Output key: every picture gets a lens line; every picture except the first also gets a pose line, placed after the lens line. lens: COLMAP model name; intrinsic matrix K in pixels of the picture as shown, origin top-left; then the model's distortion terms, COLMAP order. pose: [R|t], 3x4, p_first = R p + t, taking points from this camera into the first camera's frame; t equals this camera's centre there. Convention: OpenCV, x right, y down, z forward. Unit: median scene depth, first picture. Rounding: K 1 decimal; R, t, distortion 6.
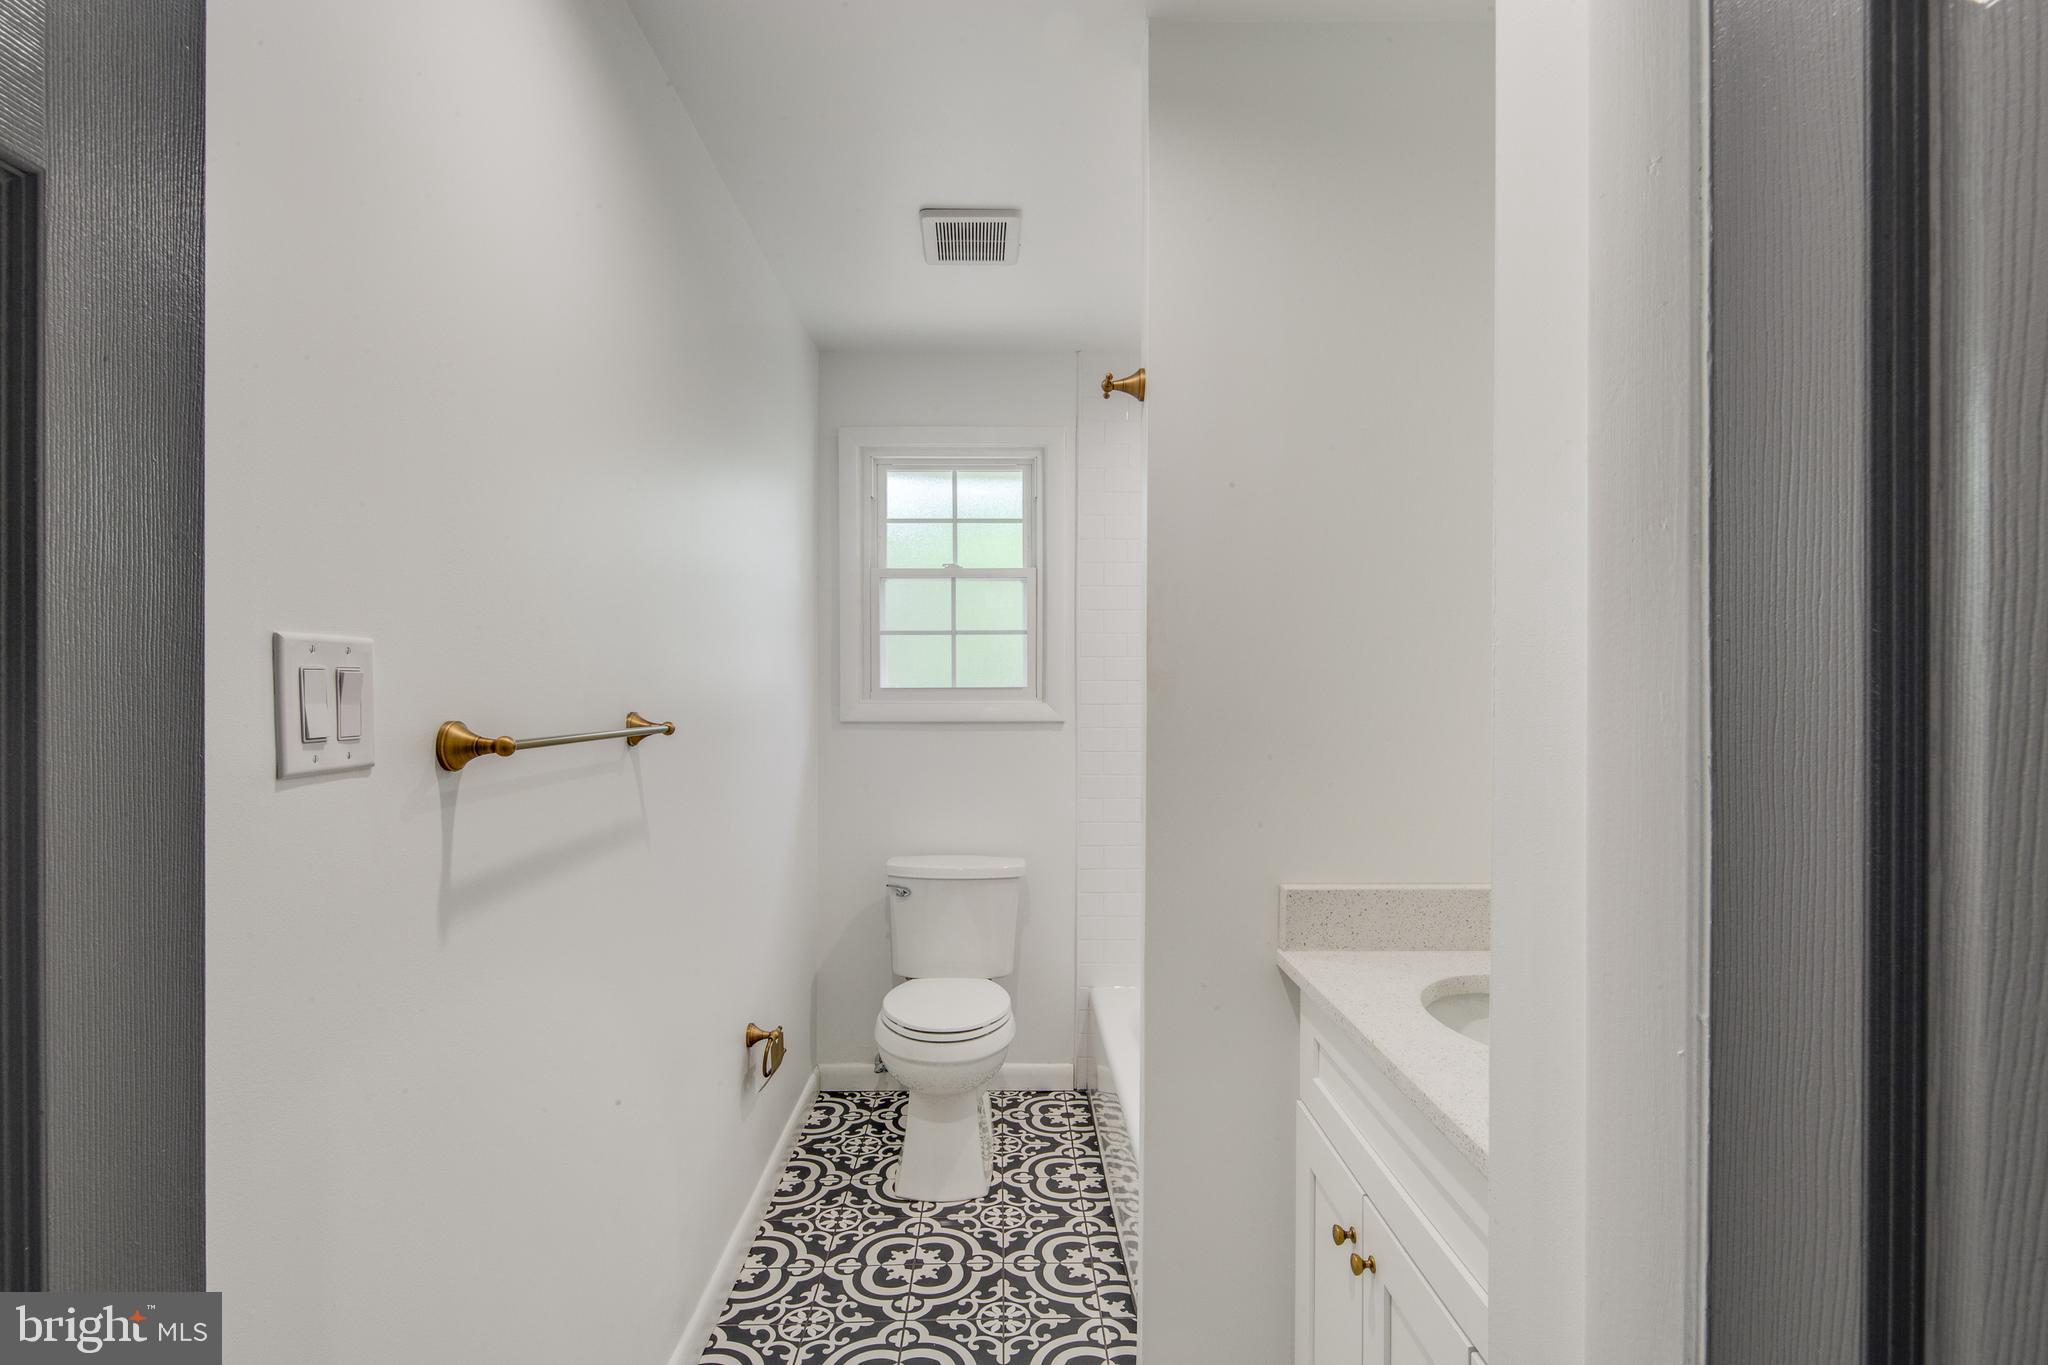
lens RADIAL K [[994.7, 0, 1024.3], [0, 994.7, 693.3], [0, 0, 1]] dist [0.000732, -0.001732]
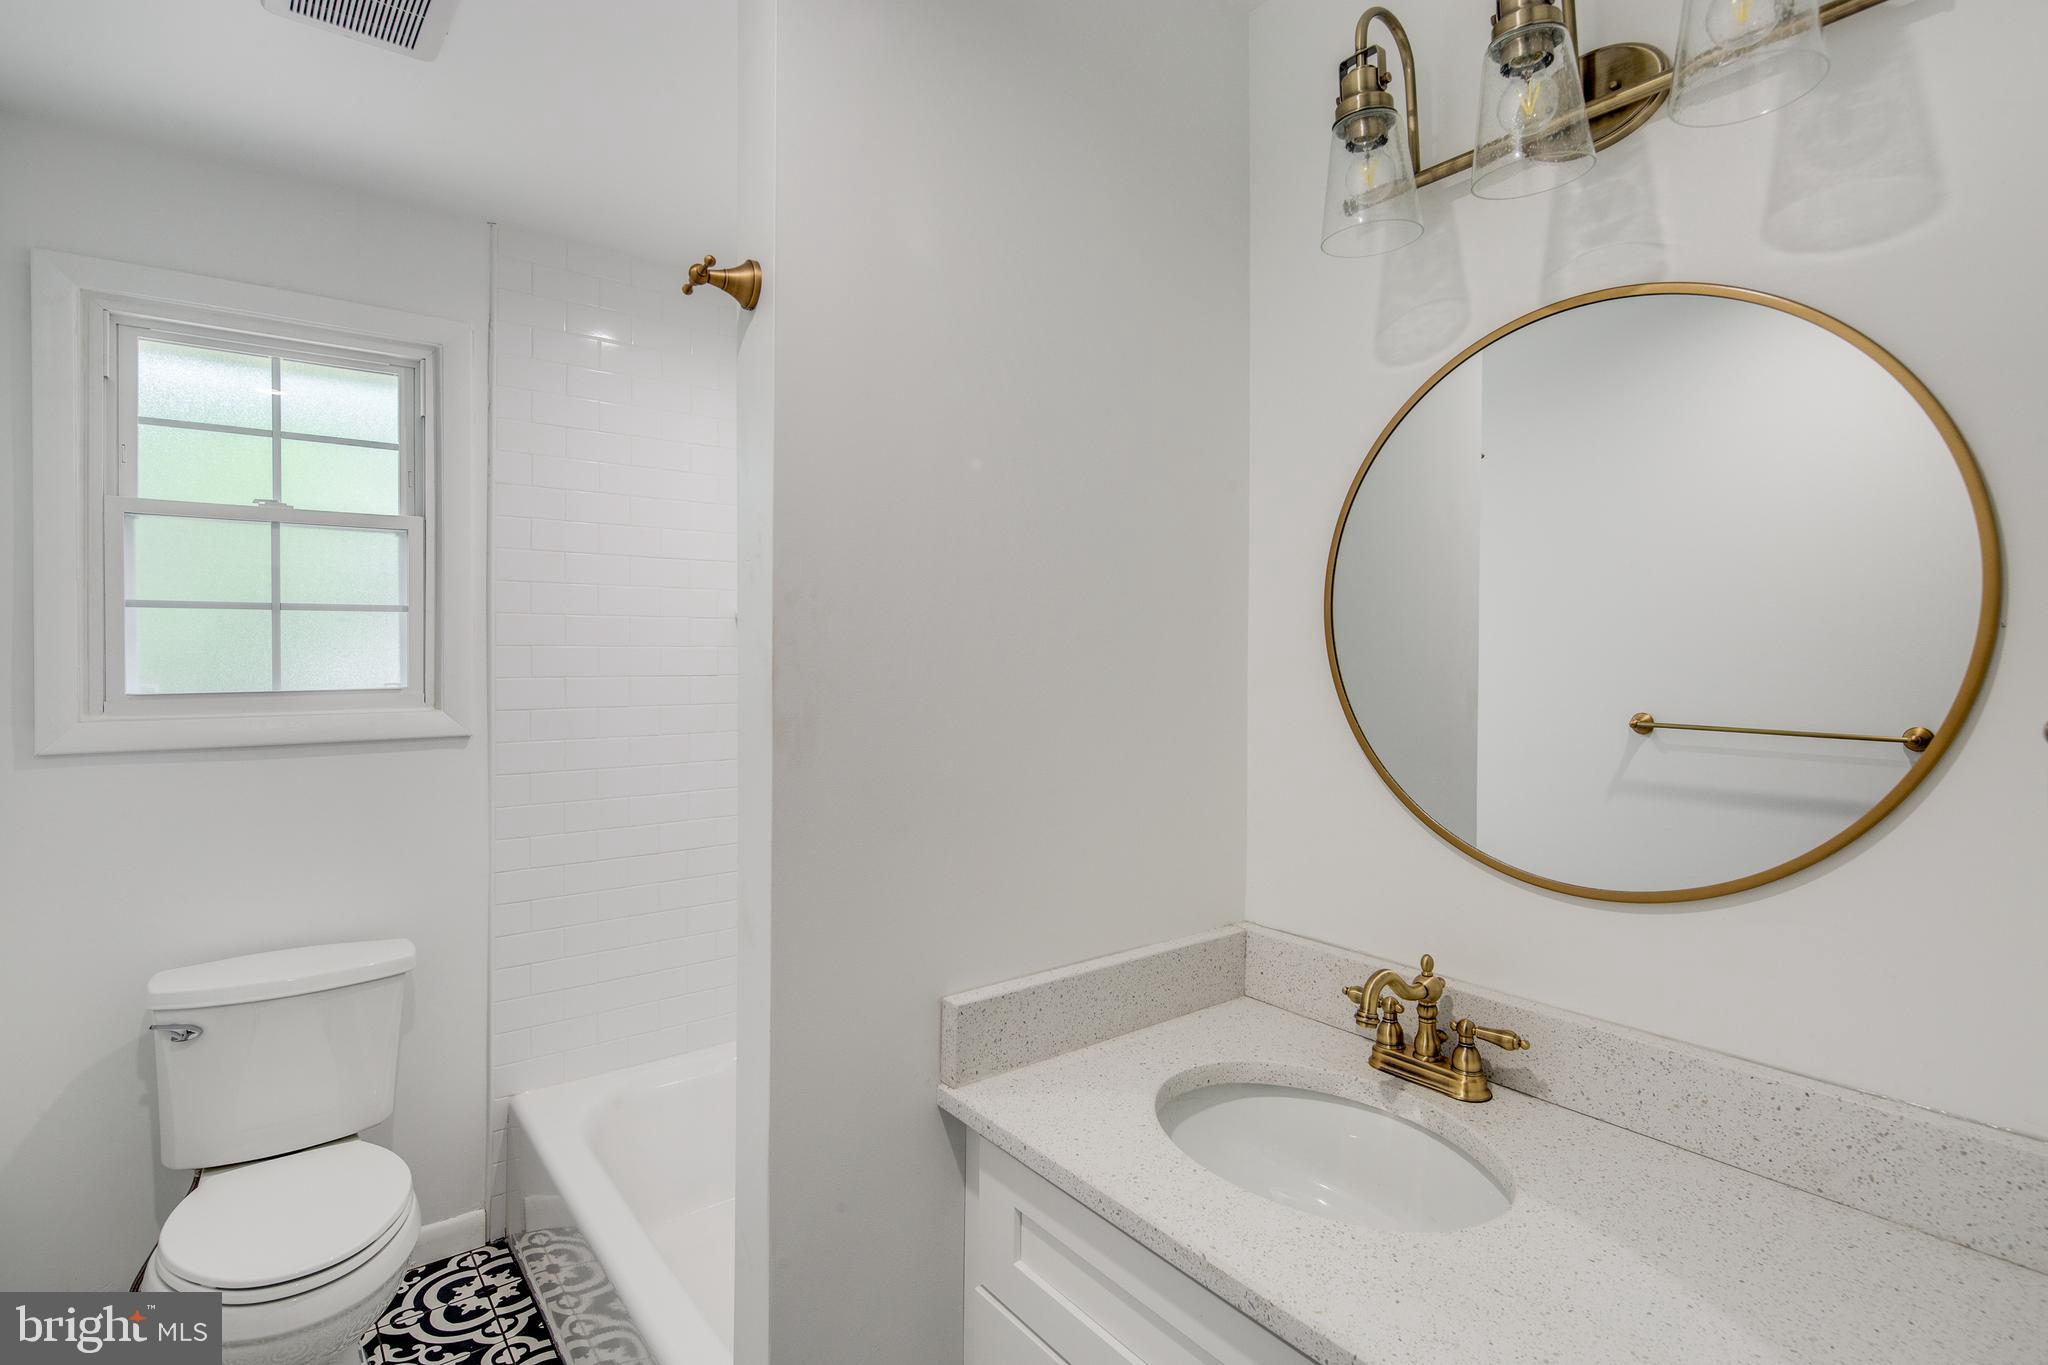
lens RADIAL K [[994.7, 0, 1028.2], [0, 994.7, 653.2], [0, 0, 1]] dist [0.000732, -0.001732]
pose [[0.797200, 0.000101, 0.603715, -0.072997], [-0.003072, 0.999988, 0.003889, -0.035409], [-0.603707, -0.004955, 0.797191, 0.189159]]
